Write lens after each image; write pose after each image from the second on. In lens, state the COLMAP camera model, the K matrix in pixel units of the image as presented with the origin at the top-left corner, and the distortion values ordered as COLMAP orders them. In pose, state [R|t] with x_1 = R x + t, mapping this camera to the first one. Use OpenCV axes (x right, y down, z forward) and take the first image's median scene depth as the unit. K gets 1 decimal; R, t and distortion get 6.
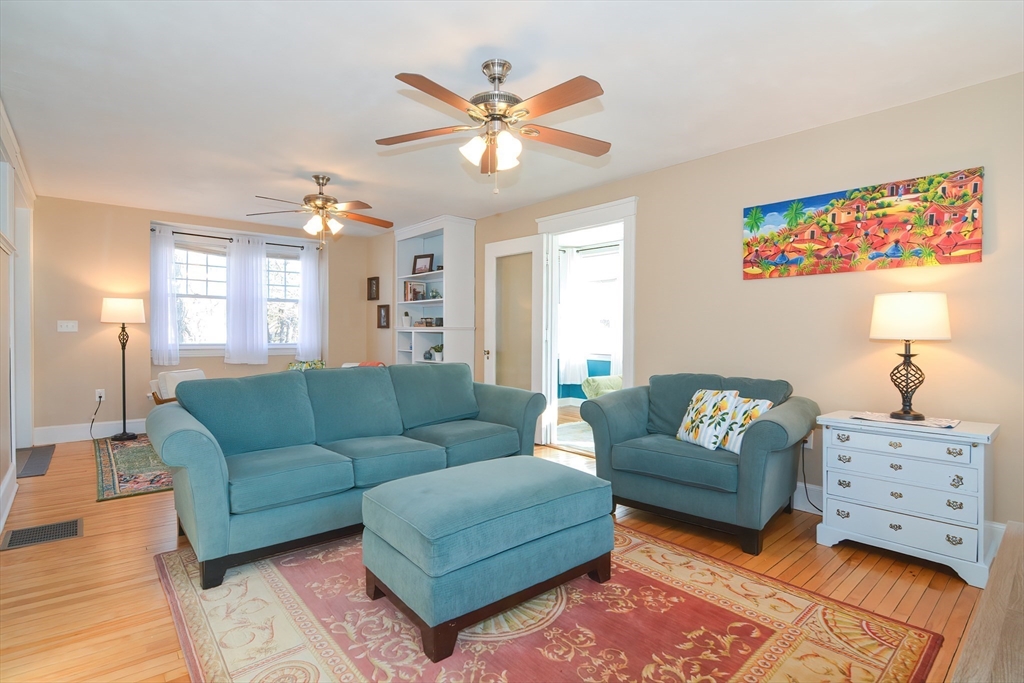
lens RADIAL K [[496.2, 0, 513.8], [0, 496.2, 337.9], [0, 0, 1]] dist [-0.014679, -0.008290]
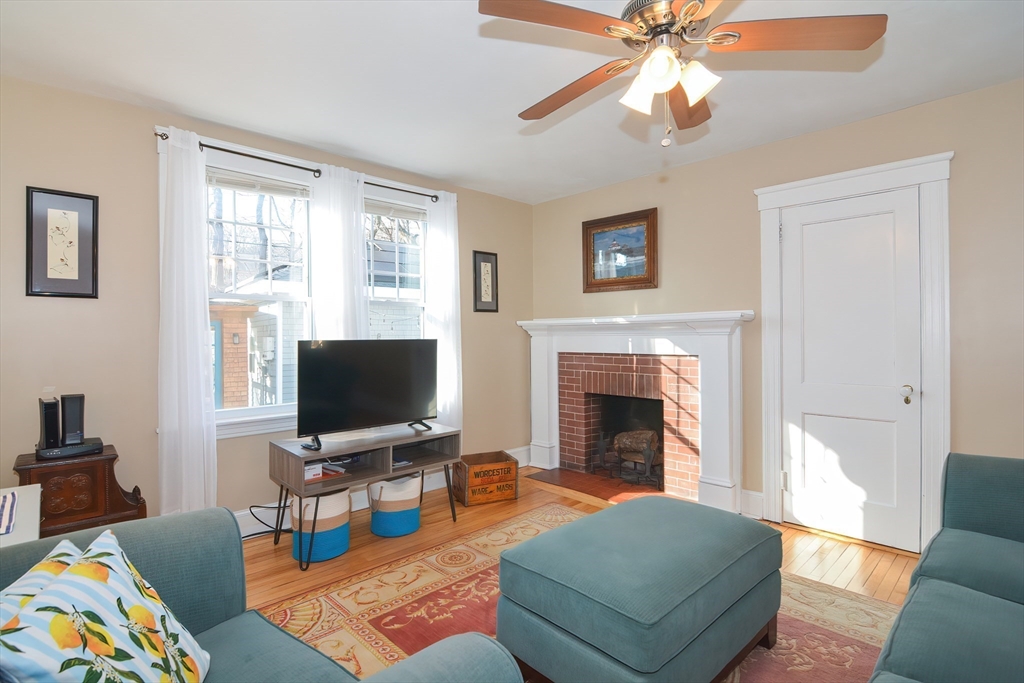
lens RADIAL K [[496.2, 0, 513.8], [0, 496.2, 337.9], [0, 0, 1]] dist [-0.014679, -0.008290]
pose [[-0.998607, 0.003557, -0.052643, 0.095388], [0.002798, 0.999891, 0.014471, -0.023878], [0.052689, 0.014303, -0.998509, 0.786836]]
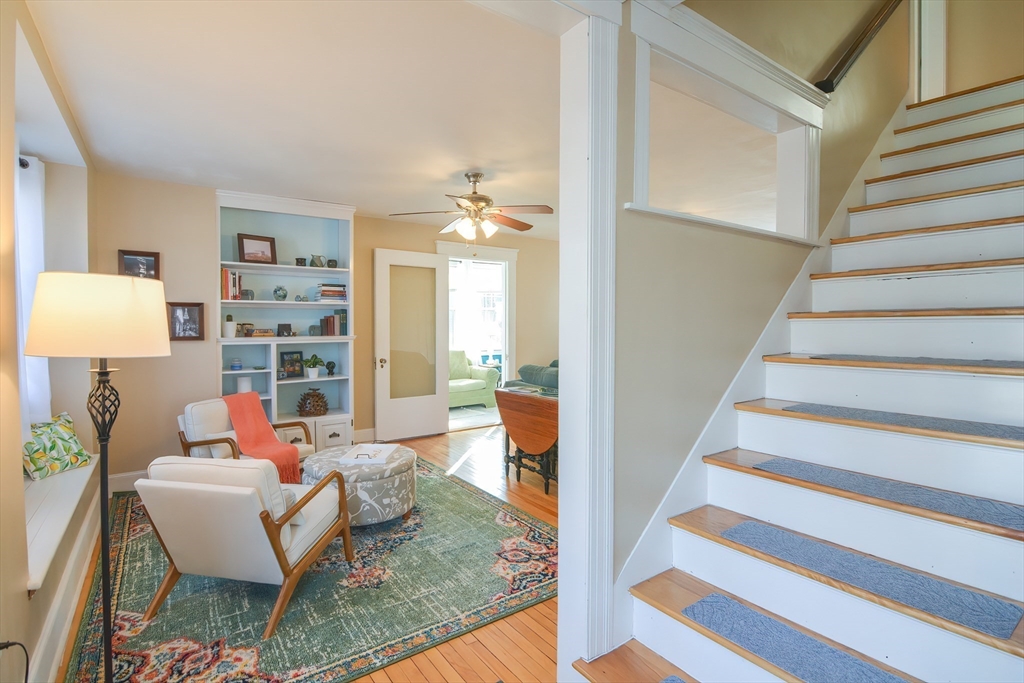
lens RADIAL K [[496.2, 0, 513.8], [0, 496.2, 337.9], [0, 0, 1]] dist [-0.014679, -0.008290]
pose [[0.089646, -0.037268, 0.995276, -1.071695], [0.012884, 0.999259, 0.036257, -0.051056], [-0.995890, 0.009573, 0.090060, 0.702869]]
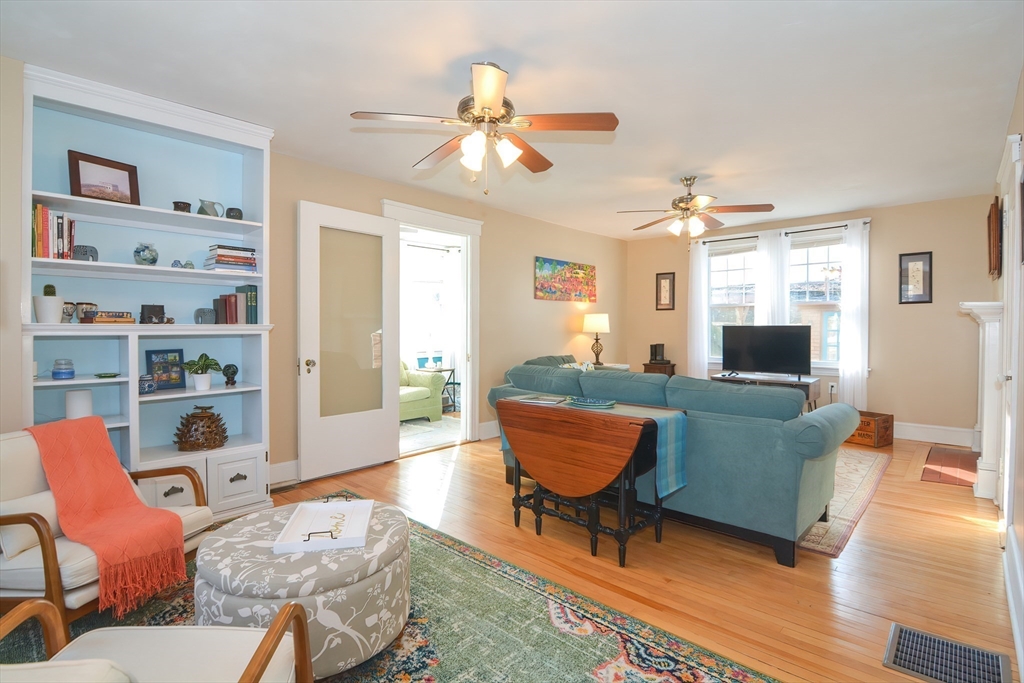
lens RADIAL K [[496.2, 0, 513.8], [0, 496.2, 337.9], [0, 0, 1]] dist [-0.014679, -0.008290]
pose [[-0.114011, -0.025661, 0.993148, -0.810124], [0.010377, 0.999581, 0.027018, -0.021488], [-0.993425, 0.013386, -0.113697, 0.858371]]
